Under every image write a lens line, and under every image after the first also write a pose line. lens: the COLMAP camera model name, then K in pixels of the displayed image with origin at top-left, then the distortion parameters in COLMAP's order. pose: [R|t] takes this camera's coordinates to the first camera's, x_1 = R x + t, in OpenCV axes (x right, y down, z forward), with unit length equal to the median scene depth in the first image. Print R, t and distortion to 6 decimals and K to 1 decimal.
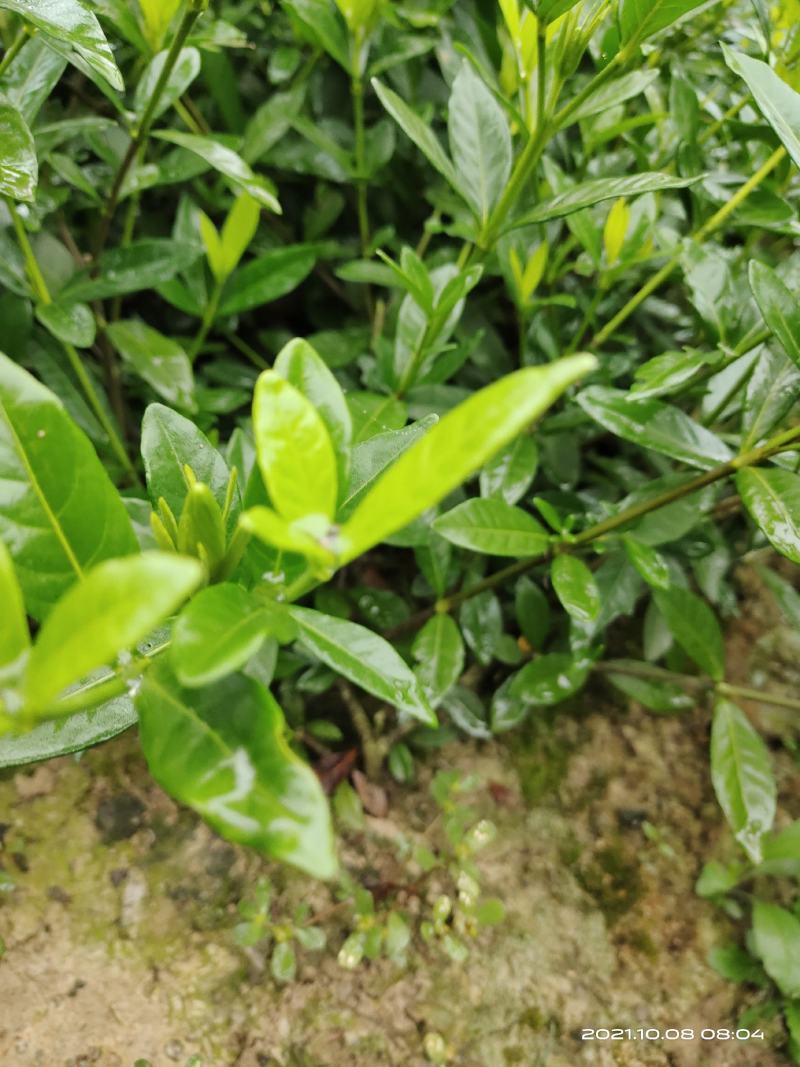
lens RADIAL K [[804.3, 0, 401.6], [0, 804.3, 528.2], [0, 0, 1]] dist [0.053587, -0.036817]
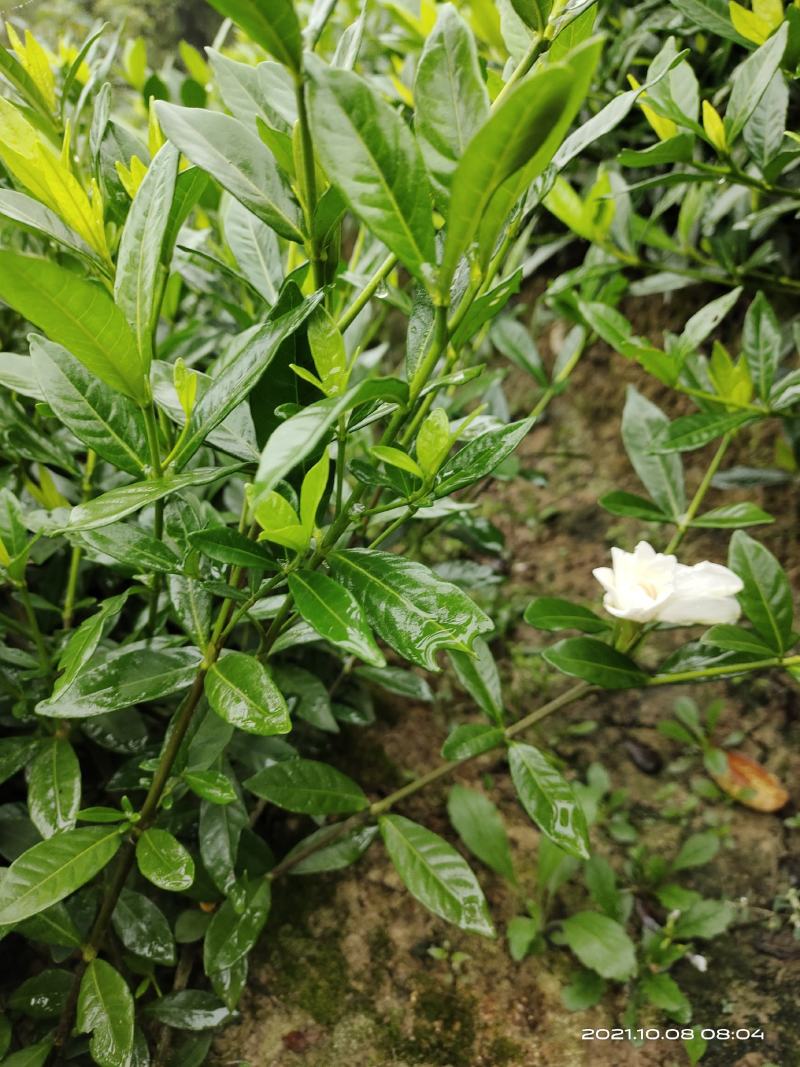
lens RADIAL K [[804.3, 0, 401.6], [0, 804.3, 528.2], [0, 0, 1]] dist [0.053587, -0.036817]
pose [[0.745293, -0.587293, 0.315634, 0.260142], [0.634182, 0.770554, -0.063717, 0.006872], [-0.205792, 0.247657, 0.946739, -0.064824]]
